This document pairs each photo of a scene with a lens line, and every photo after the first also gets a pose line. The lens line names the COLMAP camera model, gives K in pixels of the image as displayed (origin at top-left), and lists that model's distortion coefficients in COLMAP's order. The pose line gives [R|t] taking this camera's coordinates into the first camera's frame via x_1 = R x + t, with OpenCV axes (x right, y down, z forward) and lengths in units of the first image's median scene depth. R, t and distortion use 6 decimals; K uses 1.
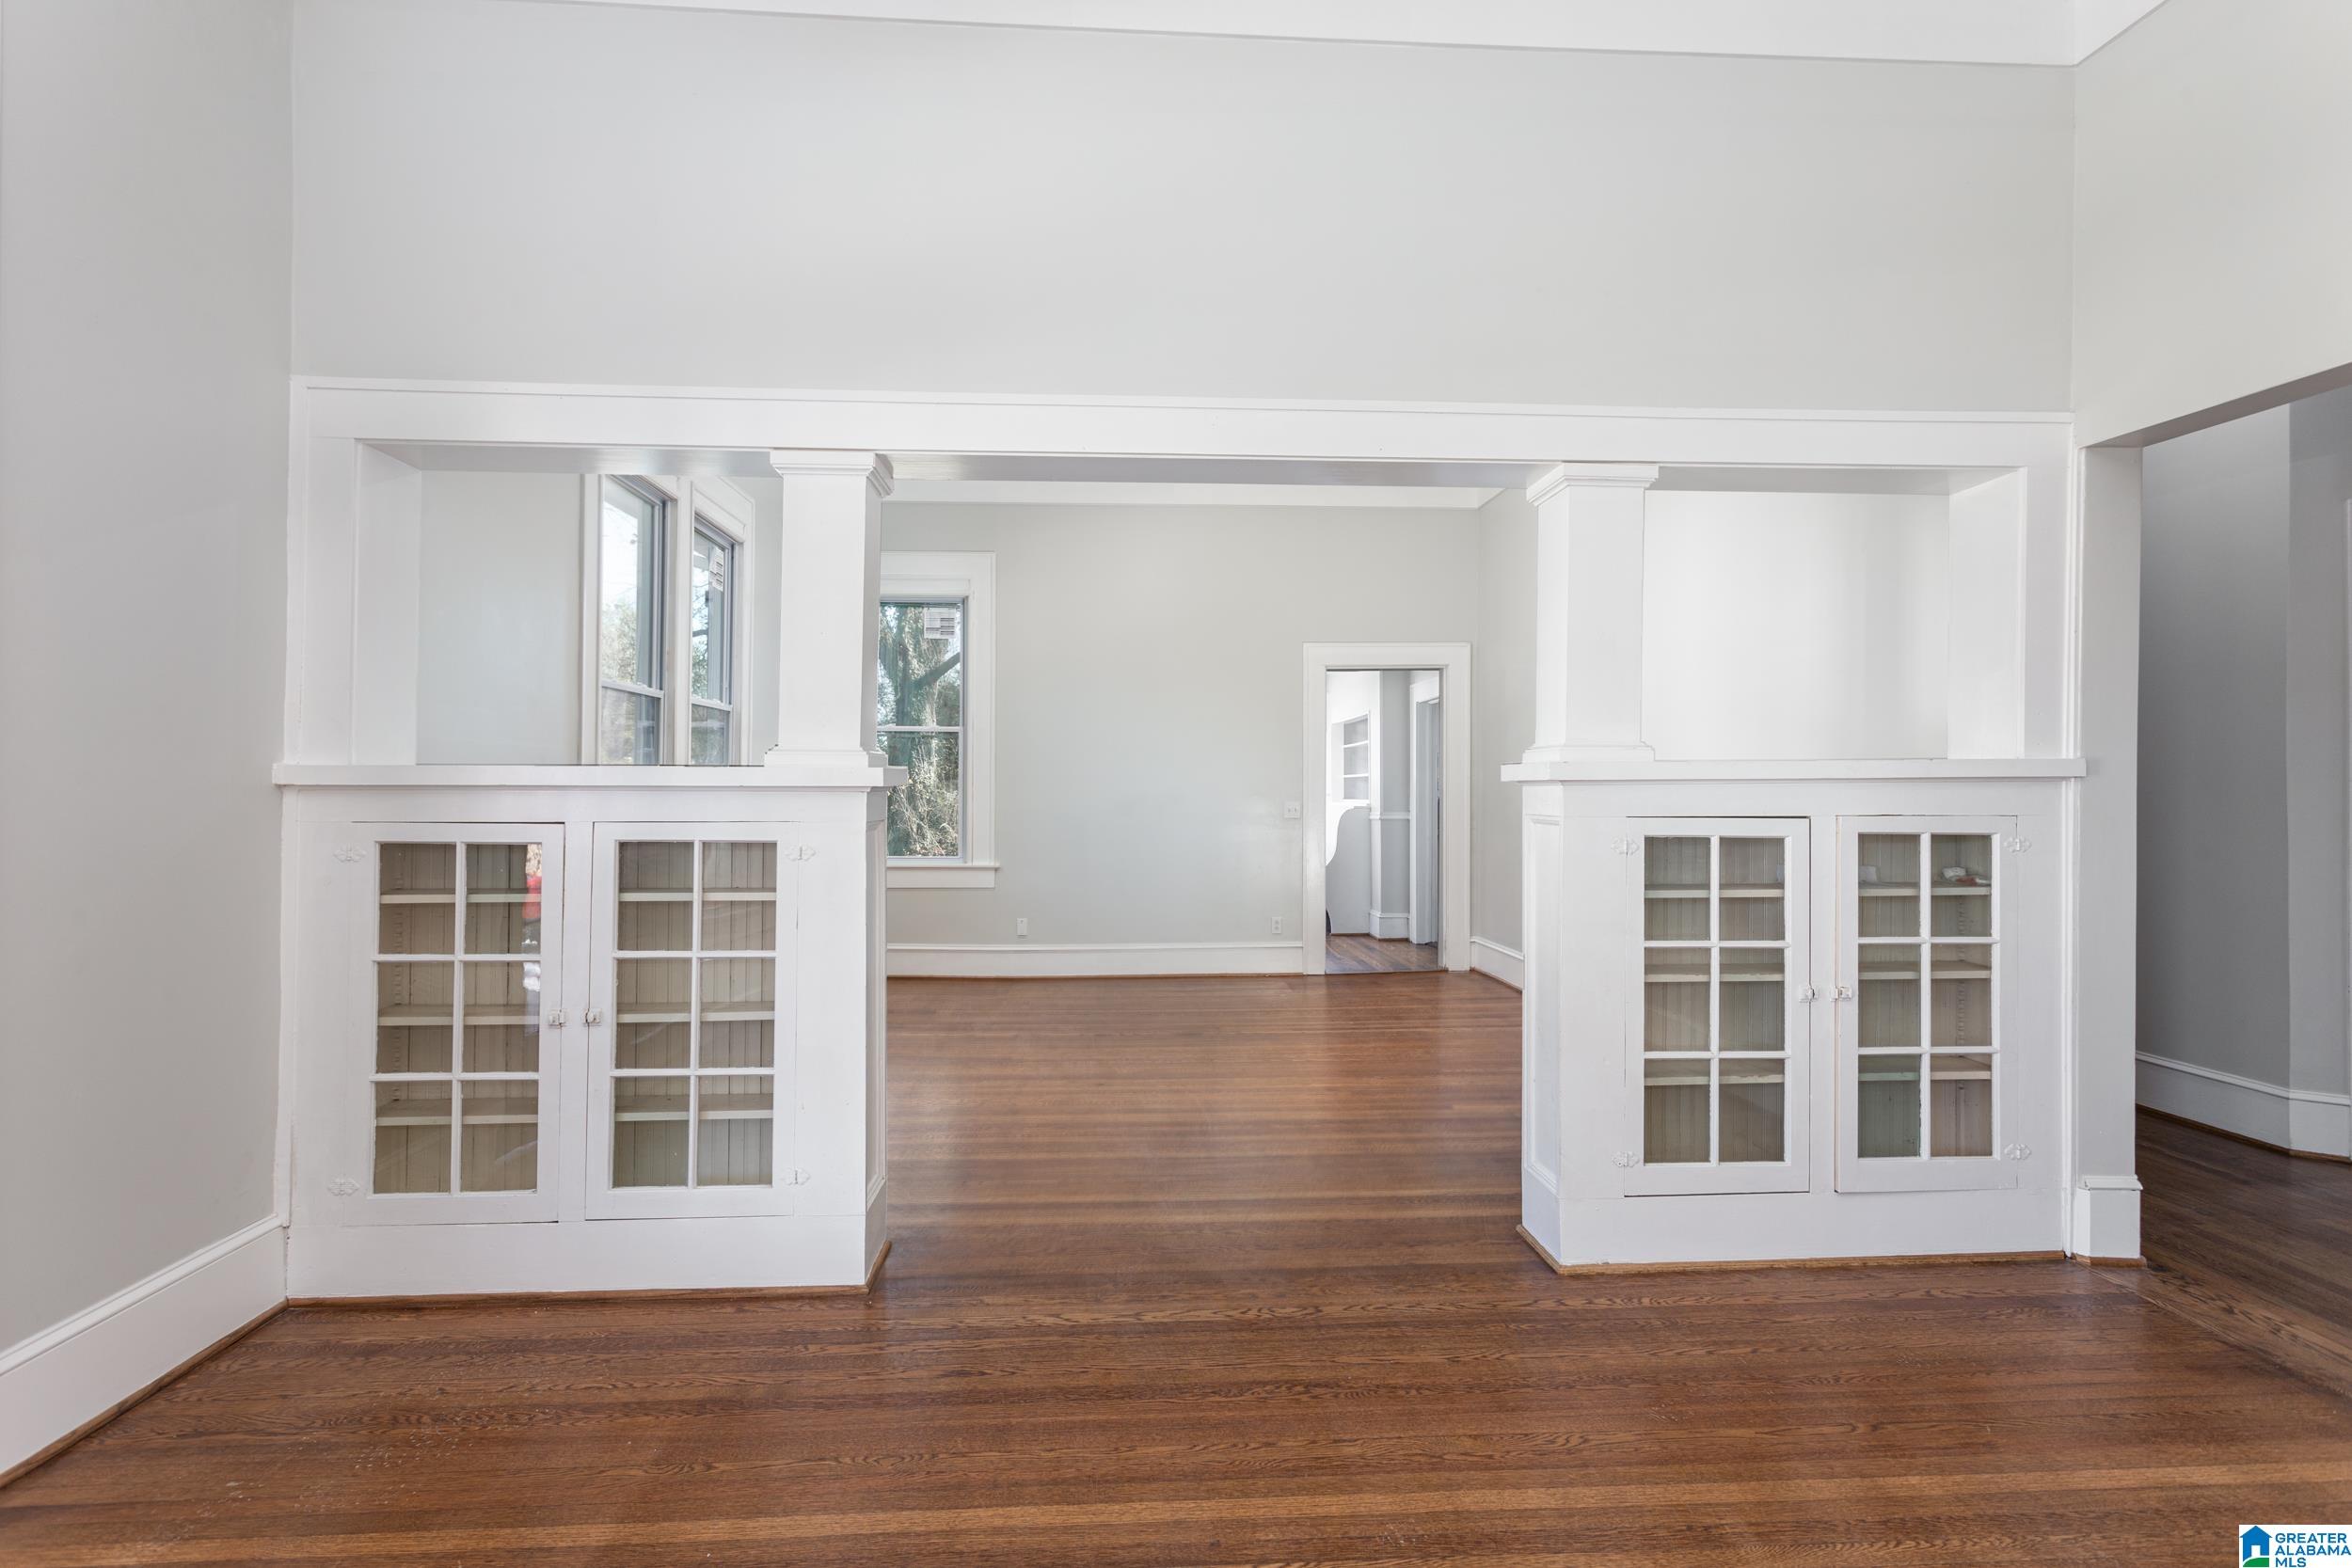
lens RADIAL K [[1158.6, 0, 1176.2], [0, 1158.6, 783.7], [0, 0, 1]] dist [0.003918, -0.000387]
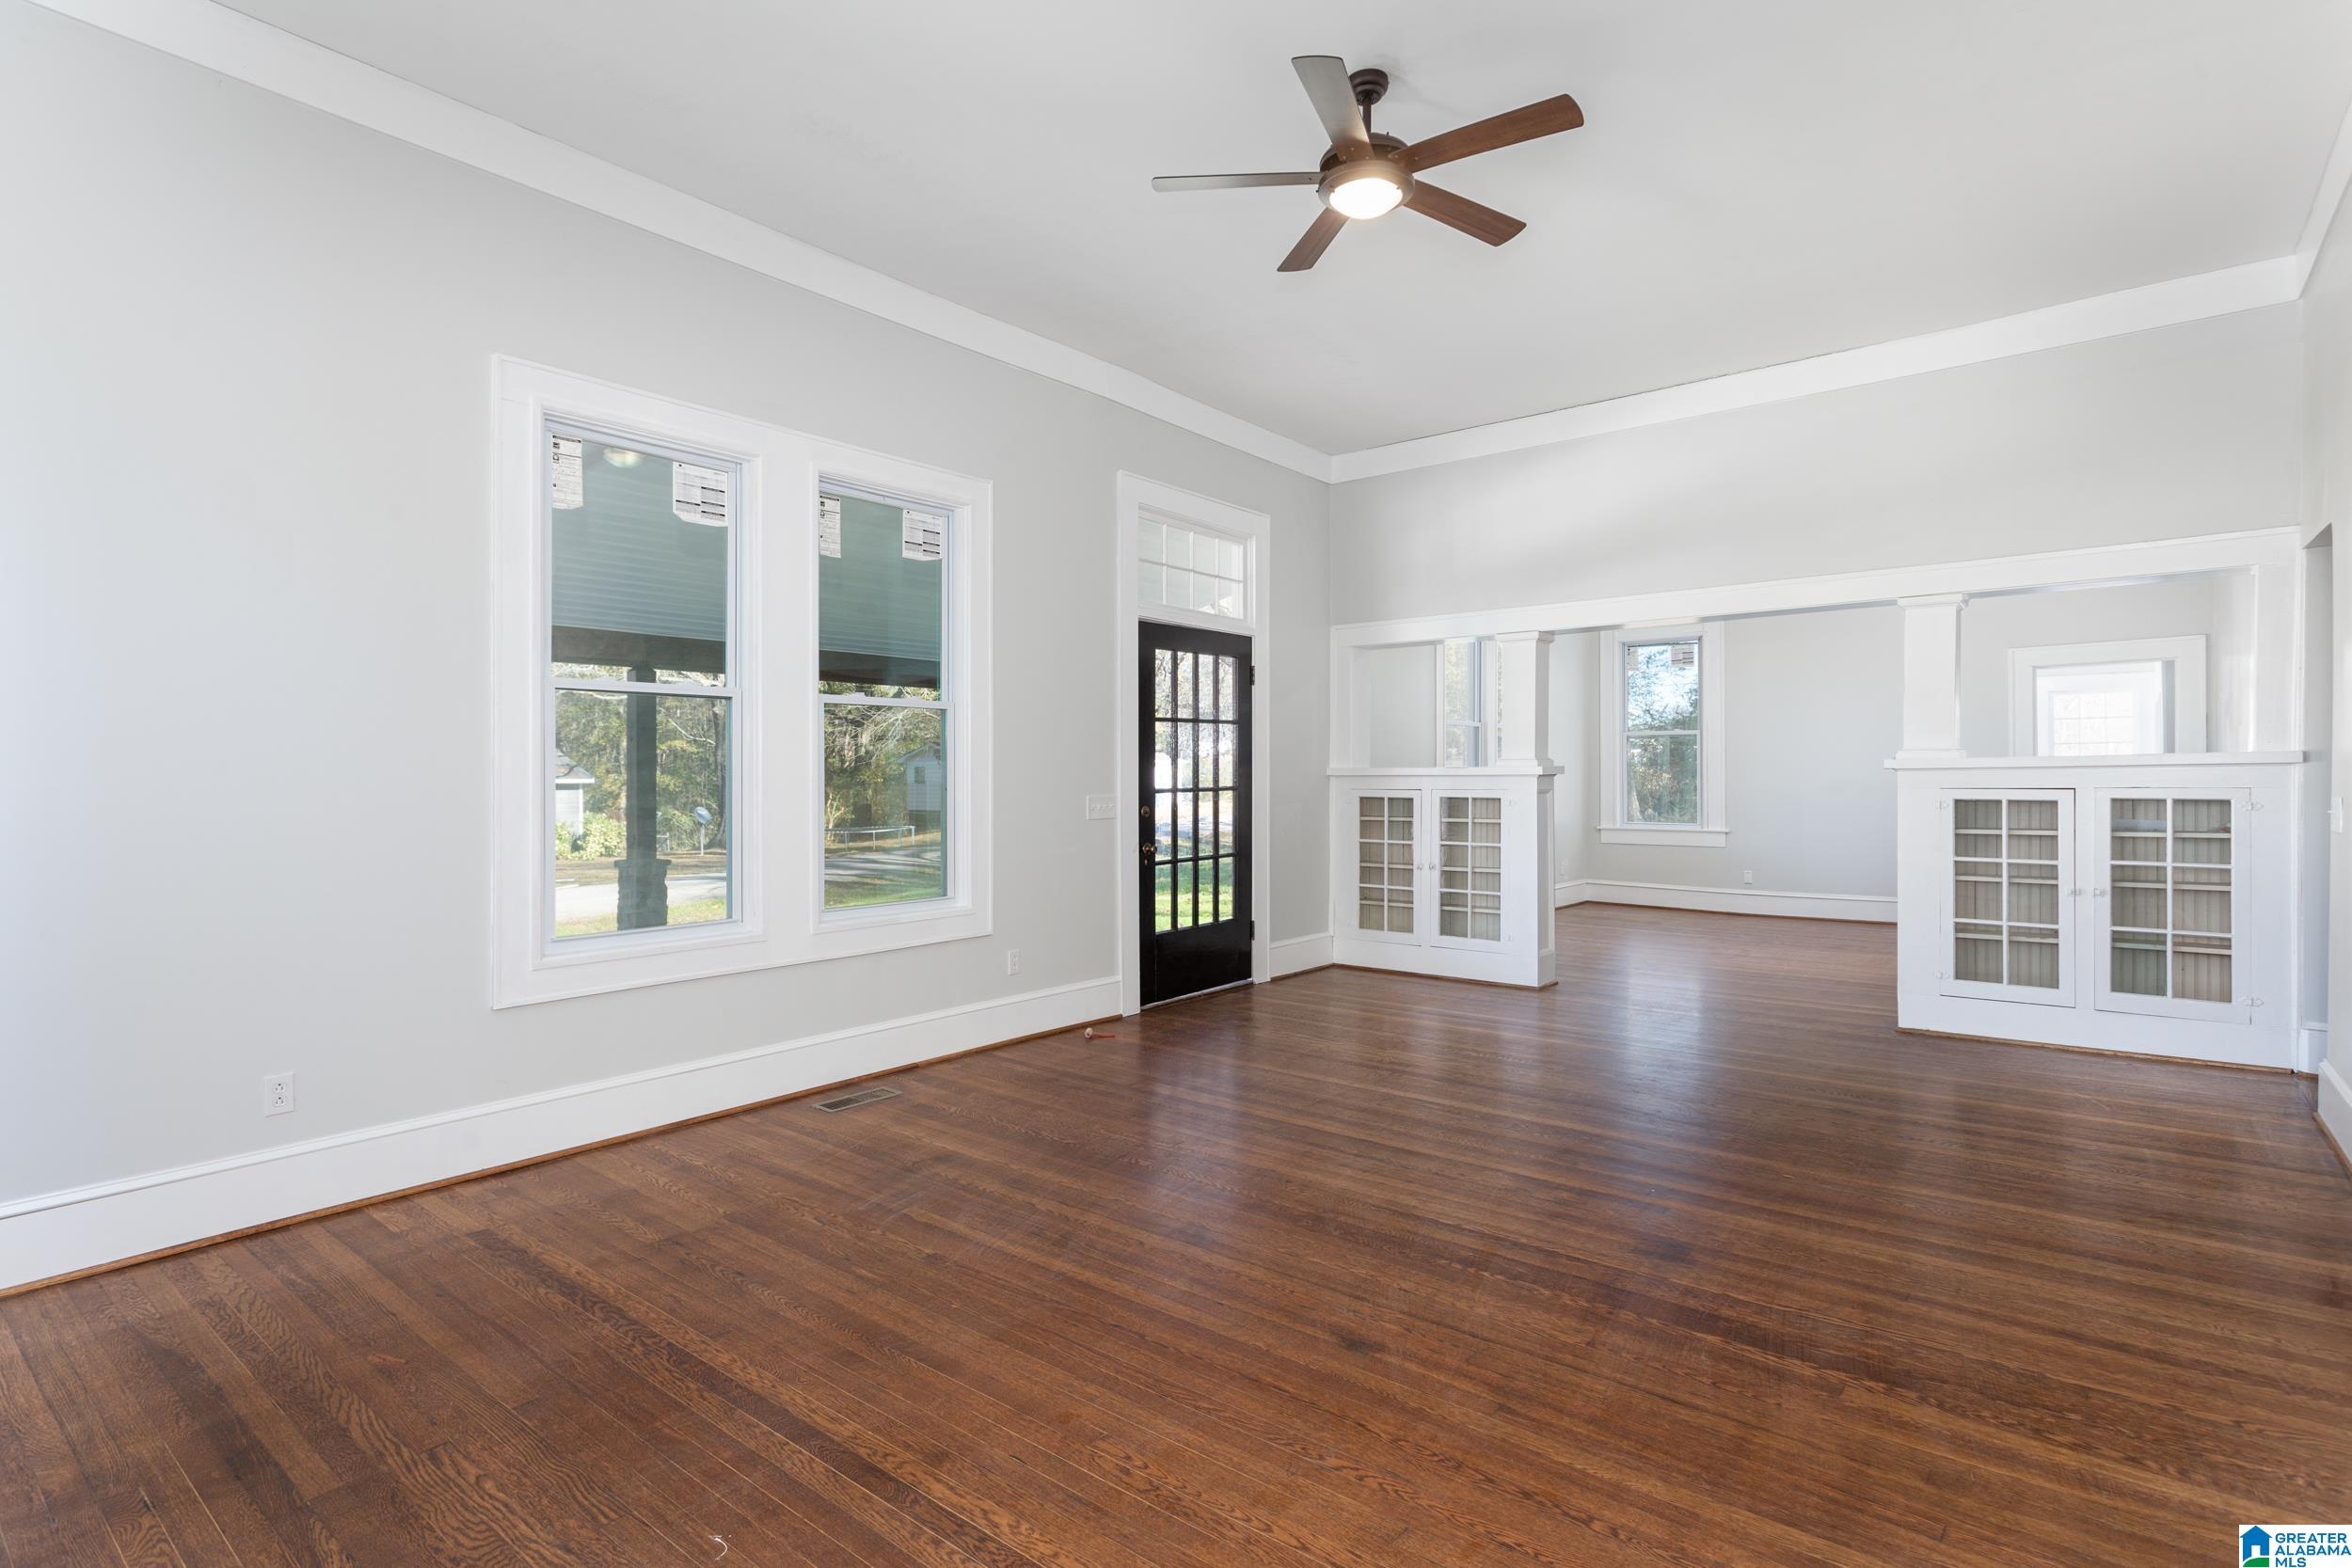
lens RADIAL K [[1158.6, 0, 1159.1], [0, 1158.6, 775.2], [0, 0, 1]] dist [0.003918, -0.000387]
pose [[0.736346, -0.006530, -0.676574, 0.715831], [0.009817, 0.999951, 0.001033, -0.005685], [0.676534, -0.007403, 0.736374, -1.173653]]
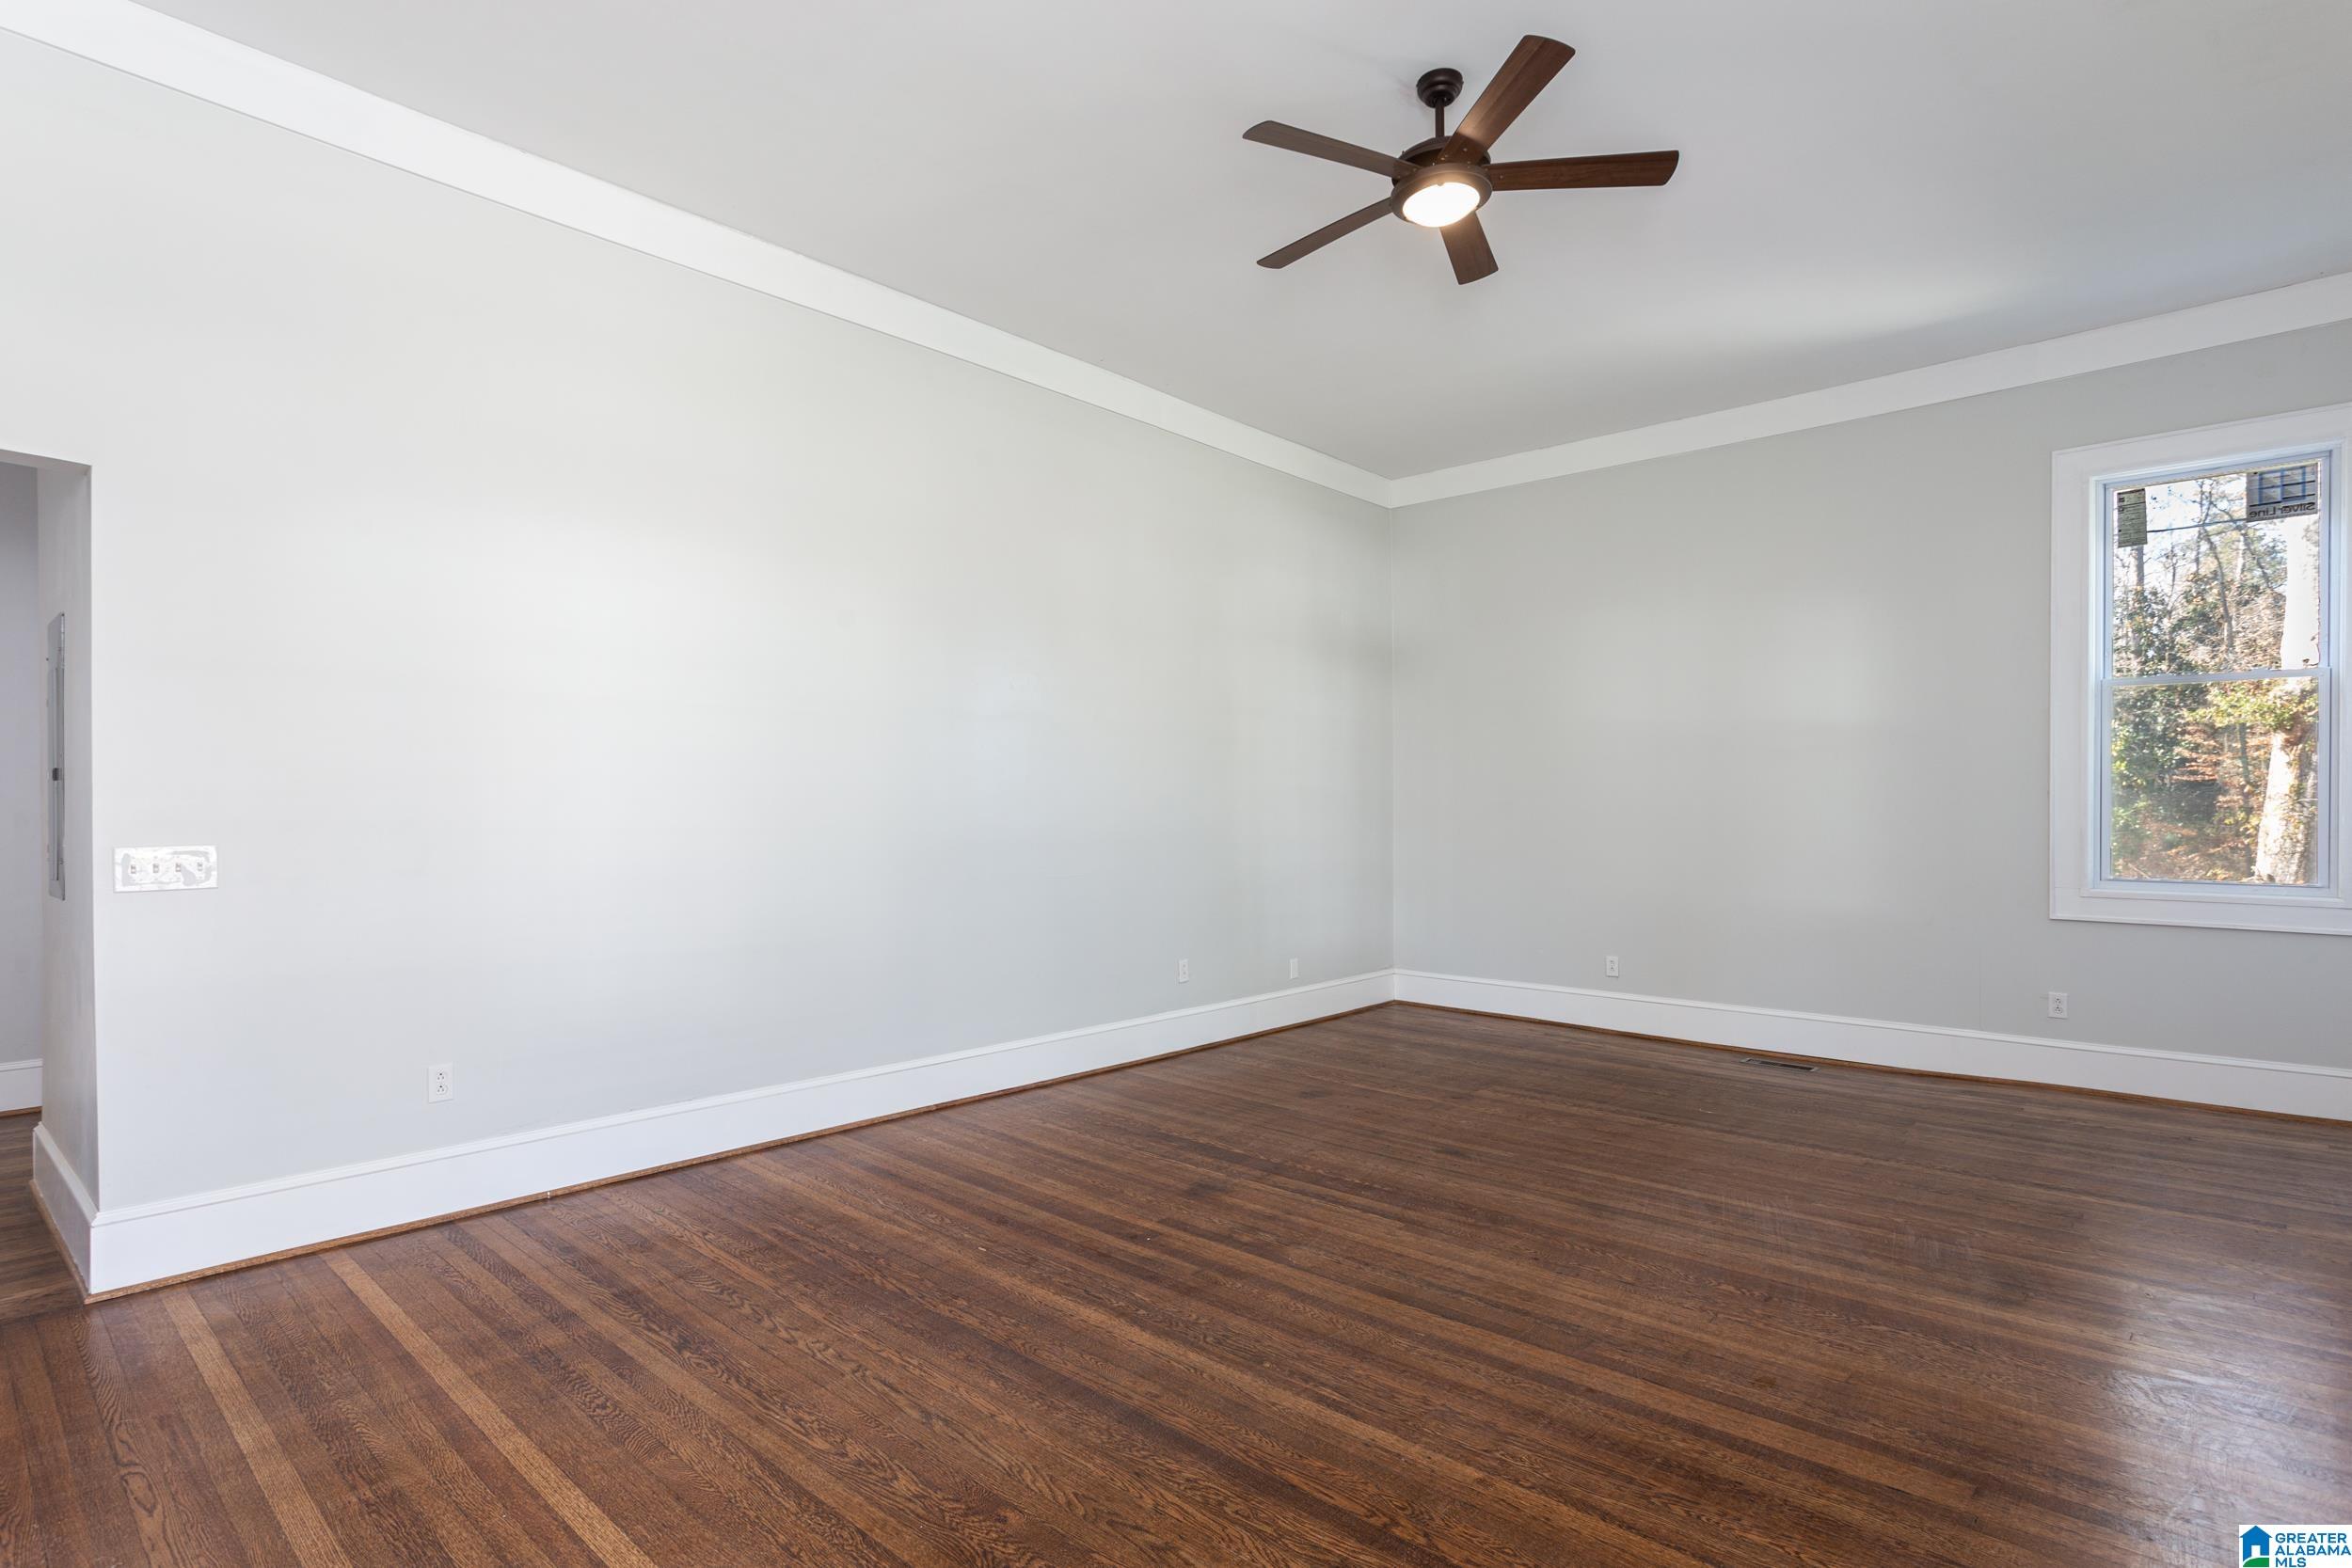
lens RADIAL K [[1158.6, 0, 1175.2], [0, 1158.6, 801.1], [0, 0, 1]] dist [0.003918, -0.000387]
pose [[-0.700098, 0.003598, 0.714037, -0.555785], [-0.002205, 0.999972, -0.007201, -0.000539], [-0.714043, -0.006616, -0.700071, 0.824095]]
